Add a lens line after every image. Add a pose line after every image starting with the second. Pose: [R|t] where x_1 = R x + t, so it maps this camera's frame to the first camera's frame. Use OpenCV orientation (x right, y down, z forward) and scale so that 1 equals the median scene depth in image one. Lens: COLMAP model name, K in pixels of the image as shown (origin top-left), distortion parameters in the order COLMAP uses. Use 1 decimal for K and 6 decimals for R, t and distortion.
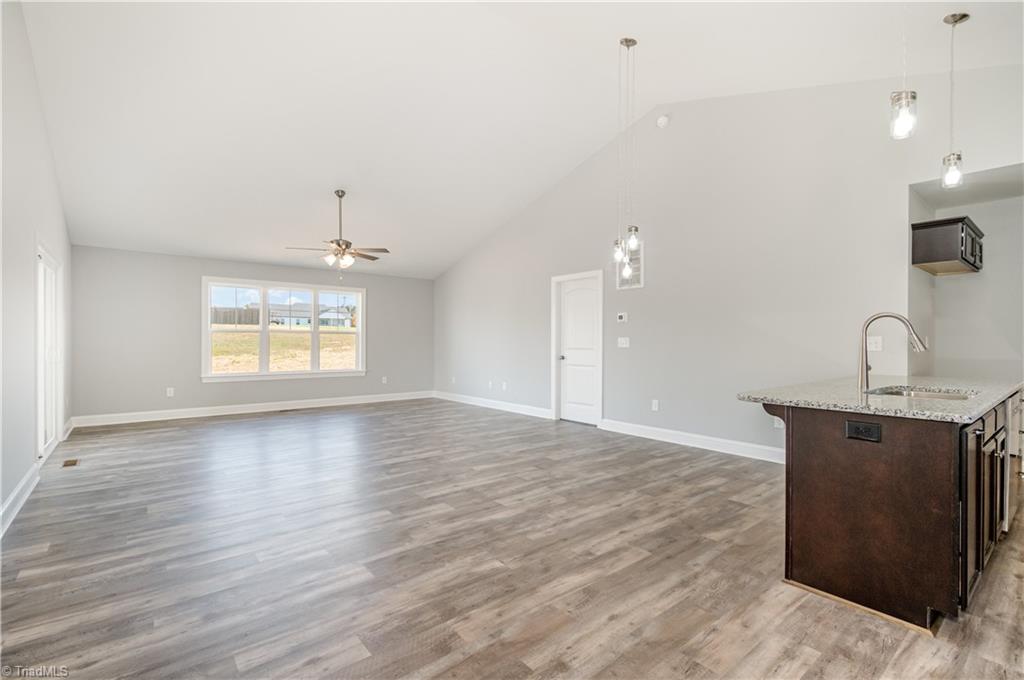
lens RADIAL K [[462.5, 0, 514.2], [0, 462.5, 342.2], [0, 0, 1]] dist [0.000033, -0.001104]
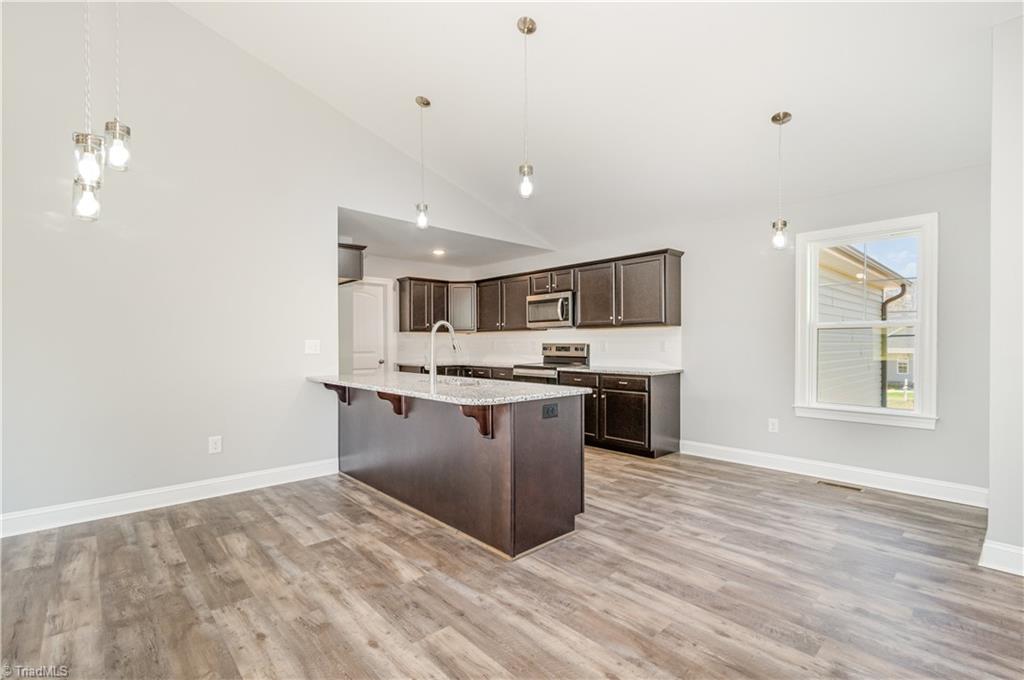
lens RADIAL K [[462.5, 0, 514.2], [0, 462.5, 342.2], [0, 0, 1]] dist [0.000033, -0.001104]
pose [[-0.063558, 0.003850, 0.997971, -0.384665], [0.005093, 0.999981, -0.003534, -0.001624], [-0.997965, 0.004858, -0.063576, 0.782040]]
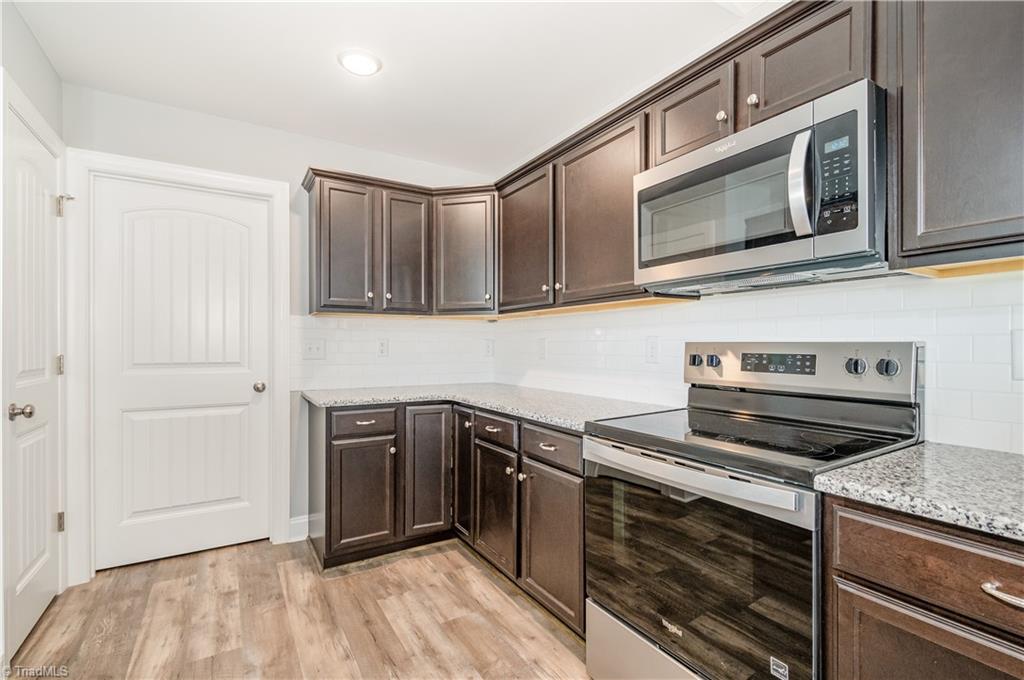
lens RADIAL K [[476.6, 0, 512.0], [0, 476.6, 340.0], [0, 0, 1]] dist [0.016680, -0.000487]
pose [[0.128564, 0.009734, 0.991653, 1.011138], [0.002287, 0.999946, -0.010111, -0.000318], [-0.991699, 0.003568, 0.128535, 0.673129]]
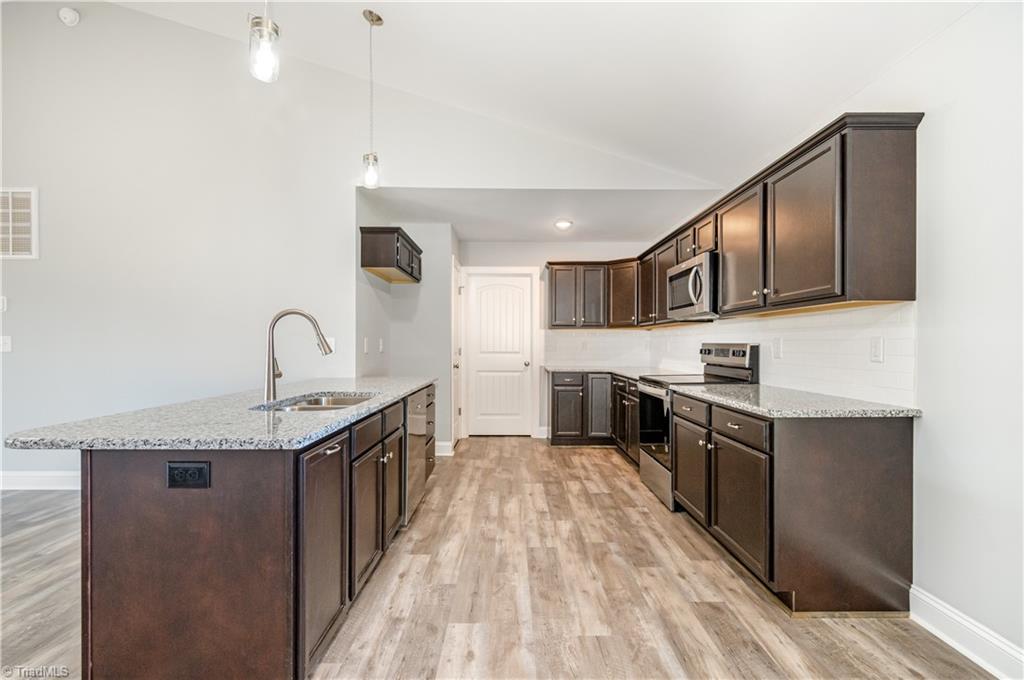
lens RADIAL K [[462.5, 0, 514.2], [0, 462.5, 342.2], [0, 0, 1]] dist [0.000033, -0.001104]
pose [[0.620636, 0.004401, 0.784087, 0.337044], [-0.001833, 0.999990, -0.004162, 0.000192], [-0.784097, 0.001146, 0.620638, 0.132842]]
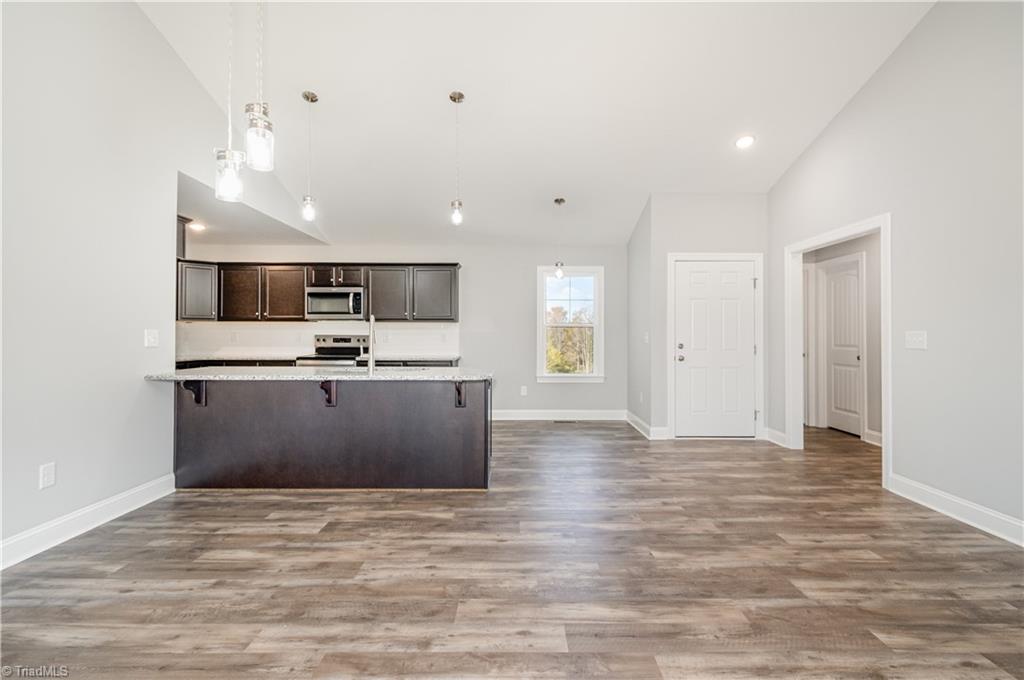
lens RADIAL K [[473.2, 0, 516.3], [0, 473.2, 321.8], [0, 0, 1]] dist [-0.001744, -0.000977]
pose [[-0.776193, 0.016233, 0.630286, -0.368169], [-0.000765, 0.999644, -0.026687, -0.005590], [-0.630494, -0.021197, -0.775904, 1.603354]]
